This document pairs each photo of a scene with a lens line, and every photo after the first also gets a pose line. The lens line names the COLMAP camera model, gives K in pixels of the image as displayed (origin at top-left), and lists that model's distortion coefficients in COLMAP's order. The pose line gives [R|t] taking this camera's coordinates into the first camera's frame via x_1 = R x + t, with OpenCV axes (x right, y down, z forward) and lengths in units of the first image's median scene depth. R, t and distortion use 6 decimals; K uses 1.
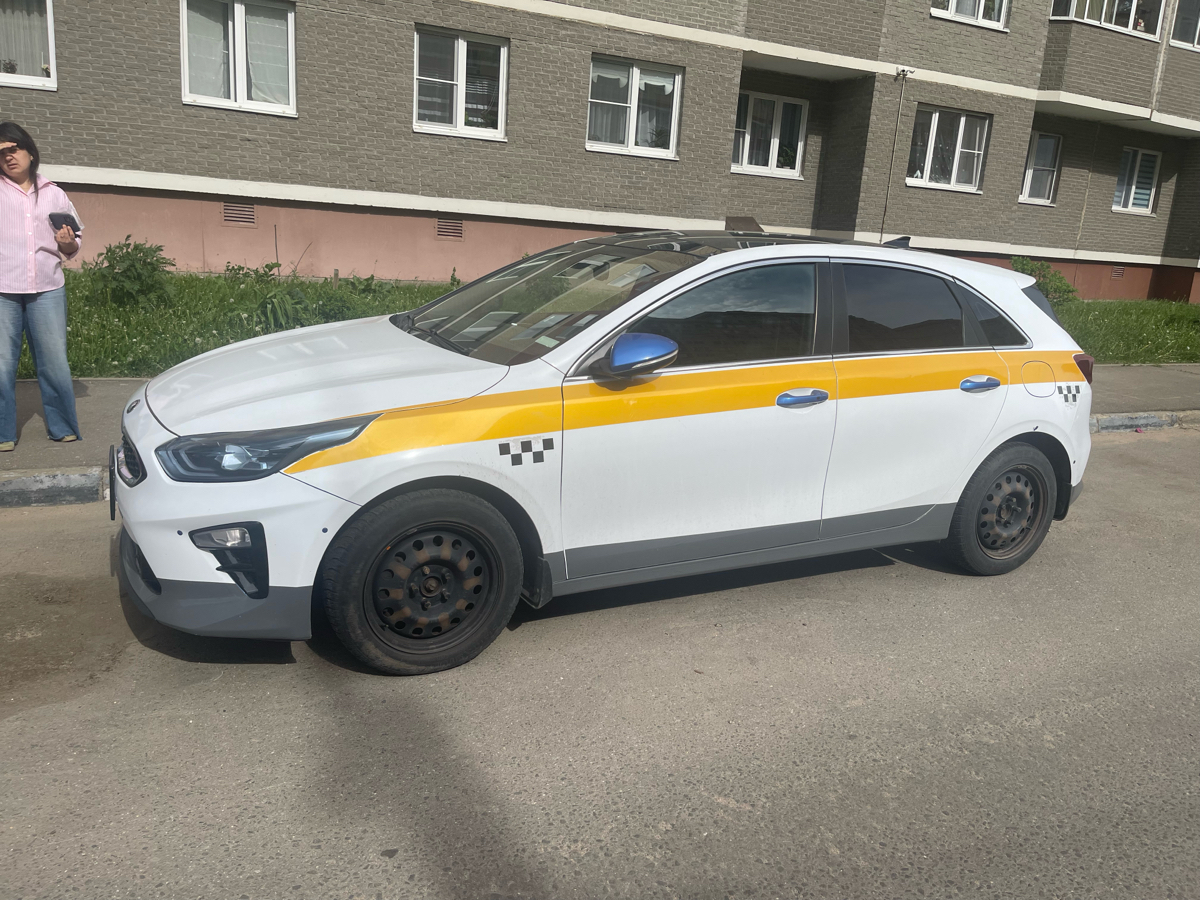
lens RADIAL K [[896.3, 0, 604.0], [0, 896.3, 454.0], [0, 0, 1]] dist [0.074835, -0.102923]
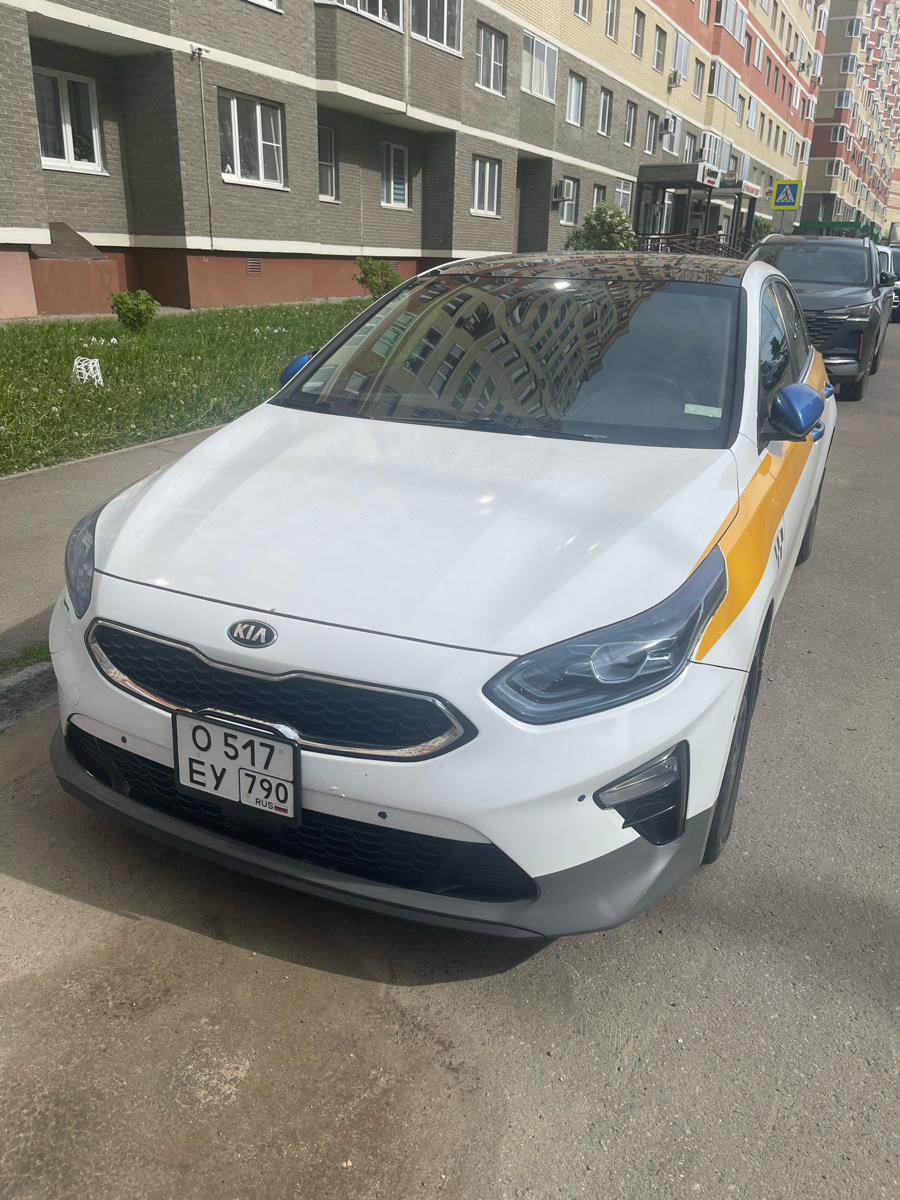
lens RADIAL K [[896.3, 0, 453.4], [0, 896.3, 615.7], [0, 0, 1]] dist [0.074835, -0.102923]
pose [[0.787454, -0.273967, 0.552140, -0.115207], [0.182274, 0.959228, 0.216005, -0.025878], [-0.588806, -0.069453, 0.805285, 0.073599]]
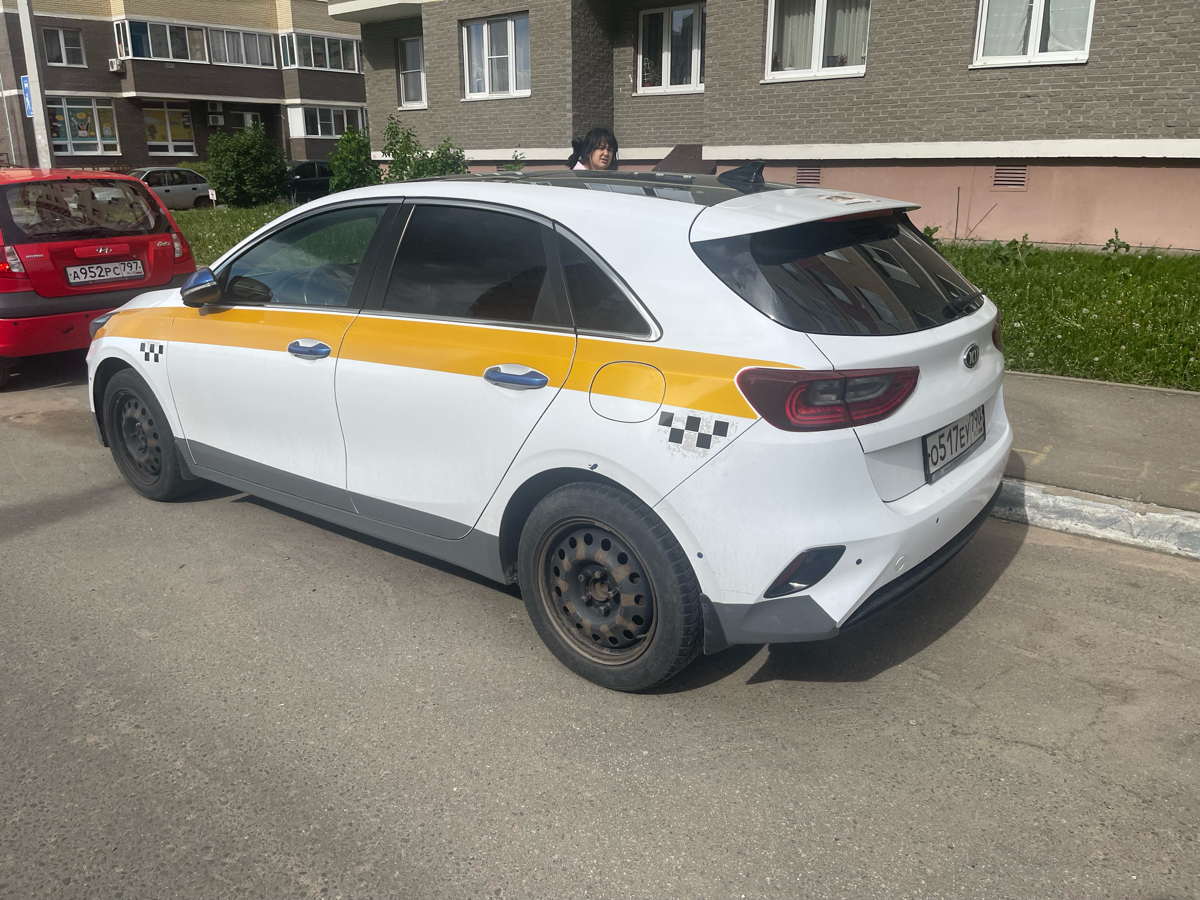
lens RADIAL K [[896.3, 0, 597.0], [0, 896.3, 446.3], [0, 0, 1]] dist [0.074835, -0.102923]
pose [[0.419986, 0.204488, -0.884192, 0.885822], [-0.188118, 0.972739, 0.135611, -0.109254], [0.887819, 0.109378, 0.447005, 0.632454]]
